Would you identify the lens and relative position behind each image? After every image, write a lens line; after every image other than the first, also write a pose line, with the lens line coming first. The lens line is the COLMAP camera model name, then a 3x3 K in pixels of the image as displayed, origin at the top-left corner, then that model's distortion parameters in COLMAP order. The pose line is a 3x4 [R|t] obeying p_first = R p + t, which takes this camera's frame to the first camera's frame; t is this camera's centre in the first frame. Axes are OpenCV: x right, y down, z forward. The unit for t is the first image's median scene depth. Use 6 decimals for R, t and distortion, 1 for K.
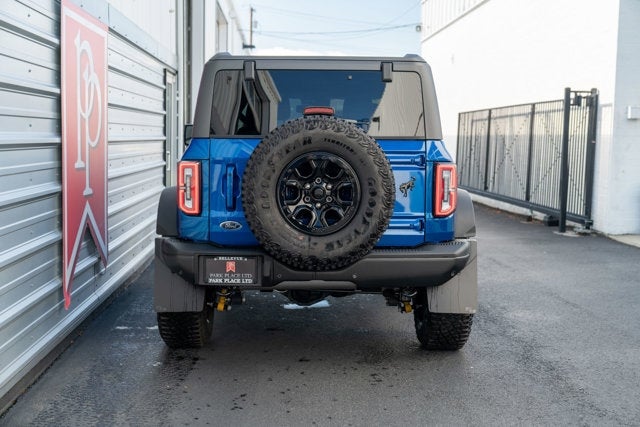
lens RADIAL K [[863.6, 0, 320.0], [0, 863.6, 213.5], [0, 0, 1]] dist [0.013727, 0.016275]
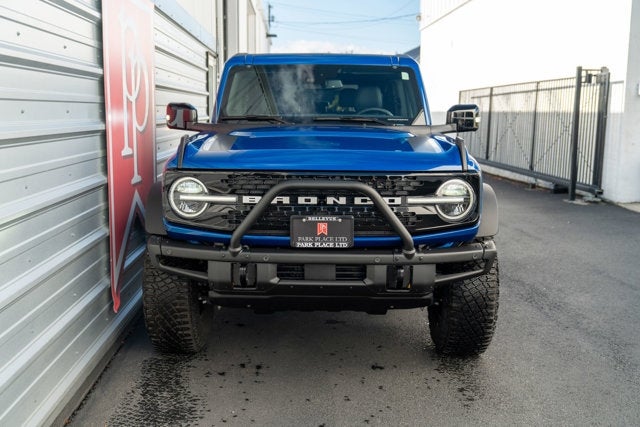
lens RADIAL K [[707.2, 0, 320.0], [0, 707.2, 213.5], [0, 0, 1]] dist [0.007539, 0.001582]
pose [[0.999901, -0.008251, -0.011440, -0.029635], [0.008858, 0.998497, 0.054084, -0.013987], [0.010977, -0.054180, 0.998471, 0.113722]]
